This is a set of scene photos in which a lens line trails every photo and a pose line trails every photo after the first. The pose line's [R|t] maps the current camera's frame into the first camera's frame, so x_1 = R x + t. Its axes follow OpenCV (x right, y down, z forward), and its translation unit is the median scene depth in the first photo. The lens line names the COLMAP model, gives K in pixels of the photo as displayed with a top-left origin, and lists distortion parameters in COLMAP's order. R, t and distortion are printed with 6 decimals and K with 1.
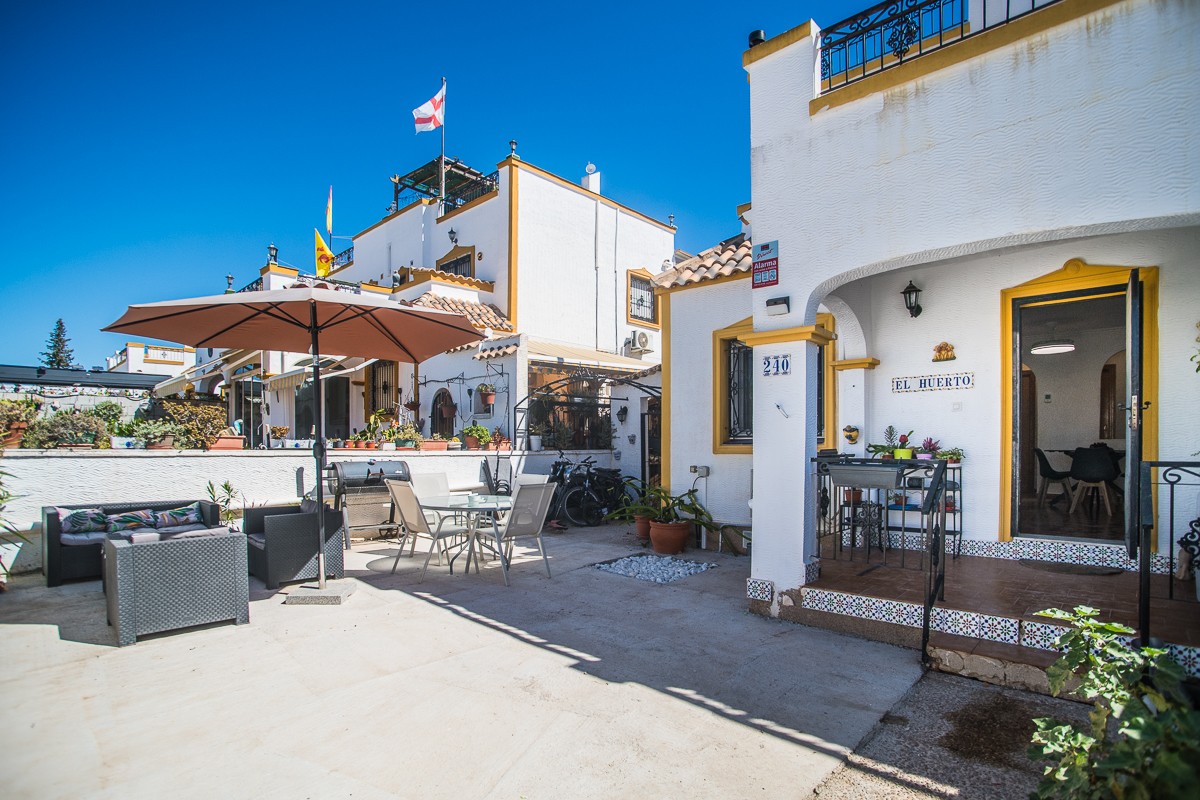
lens RADIAL K [[603.9, 0, 614.5], [0, 603.9, 456.9], [0, 0, 1]] dist [-0.057961, 0.018749]
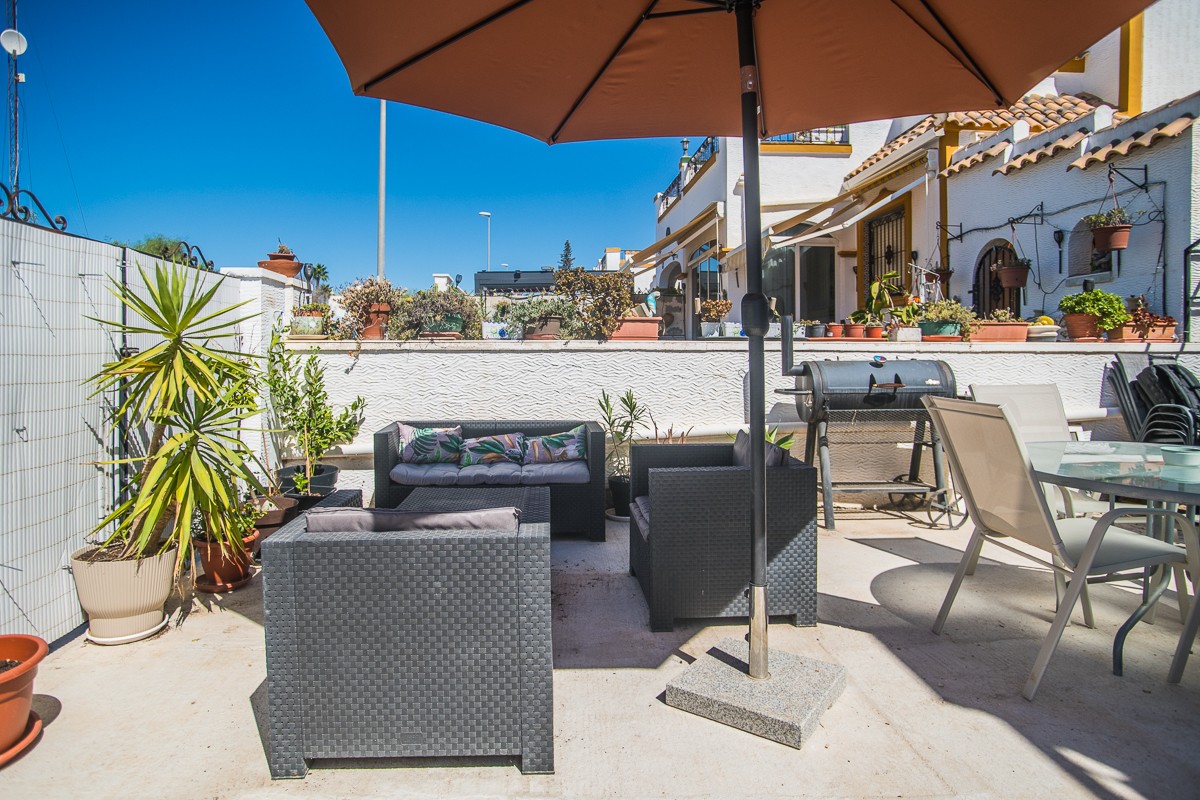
lens RADIAL K [[708.4, 0, 550.8], [0, 708.4, 385.1], [0, 0, 1]] dist [-0.044313, 0.016111]
pose [[0.697373, 0.018101, -0.716480, -0.201792], [-0.002342, 0.999733, 0.022978, 0.018325], [0.716705, -0.014346, 0.697229, 0.451407]]
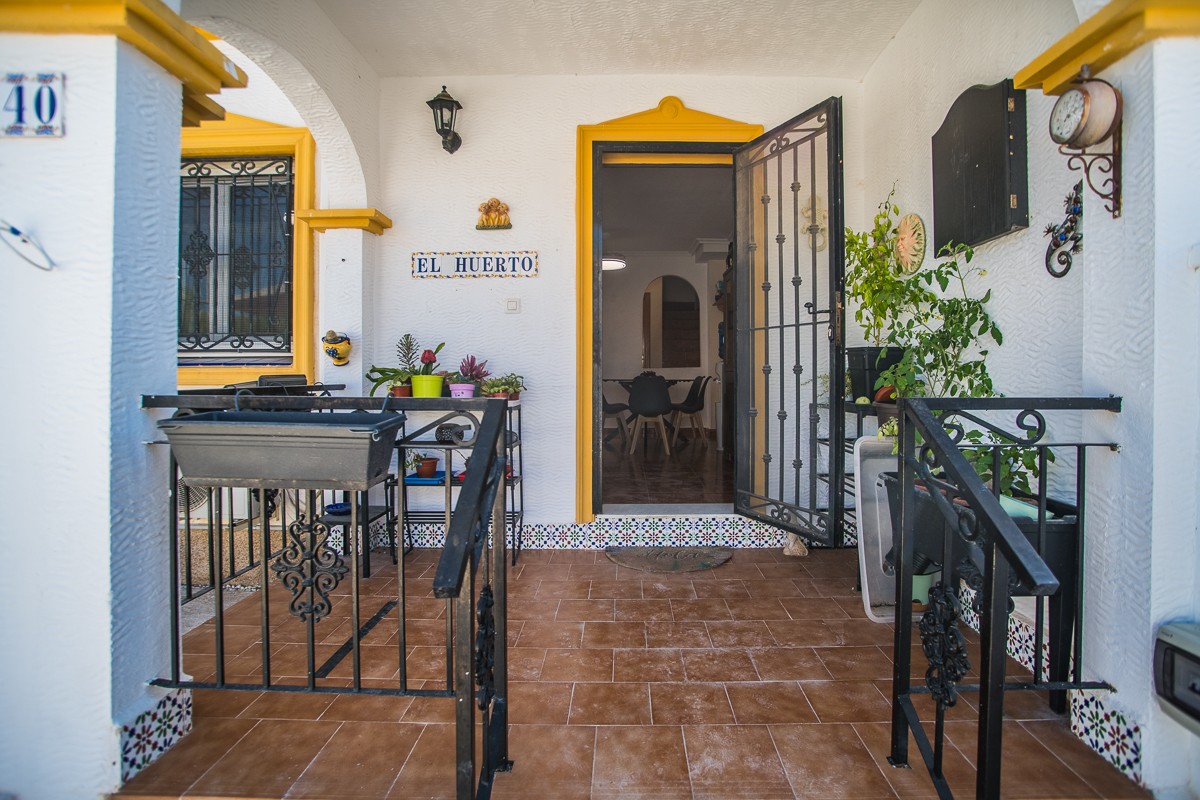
lens RADIAL K [[603.9, 0, 618.4], [0, 603.9, 390.0], [0, 0, 1]] dist [-0.057961, 0.018749]
pose [[0.753738, -0.009140, 0.657111, 0.225433], [0.006388, 0.999958, 0.006581, -0.001972], [-0.657143, -0.000762, 0.753765, 0.415050]]
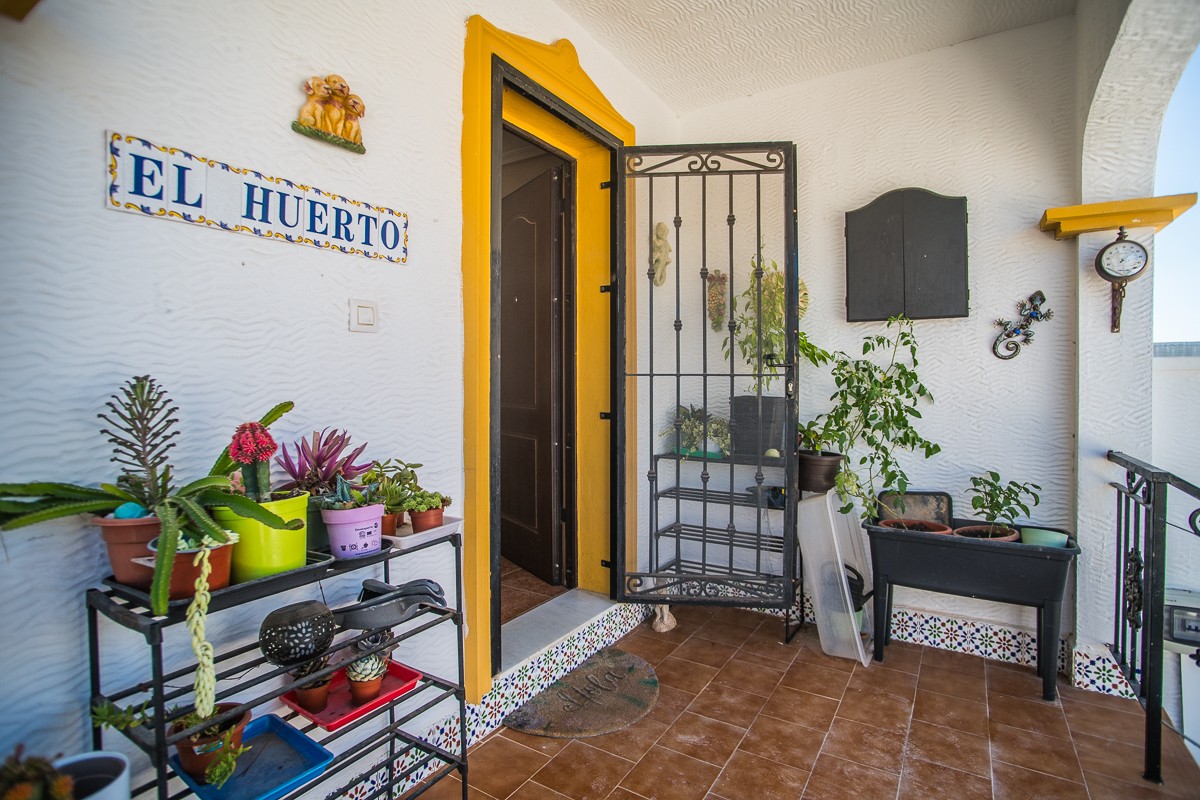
lens RADIAL K [[603.9, 0, 612.9], [0, 603.9, 391.1], [0, 0, 1]] dist [-0.057961, 0.018749]
pose [[-0.175123, -0.009729, 0.984499, 0.237994], [0.017973, 0.999753, 0.013077, -0.044627], [-0.984383, 0.019984, -0.174905, 0.835316]]
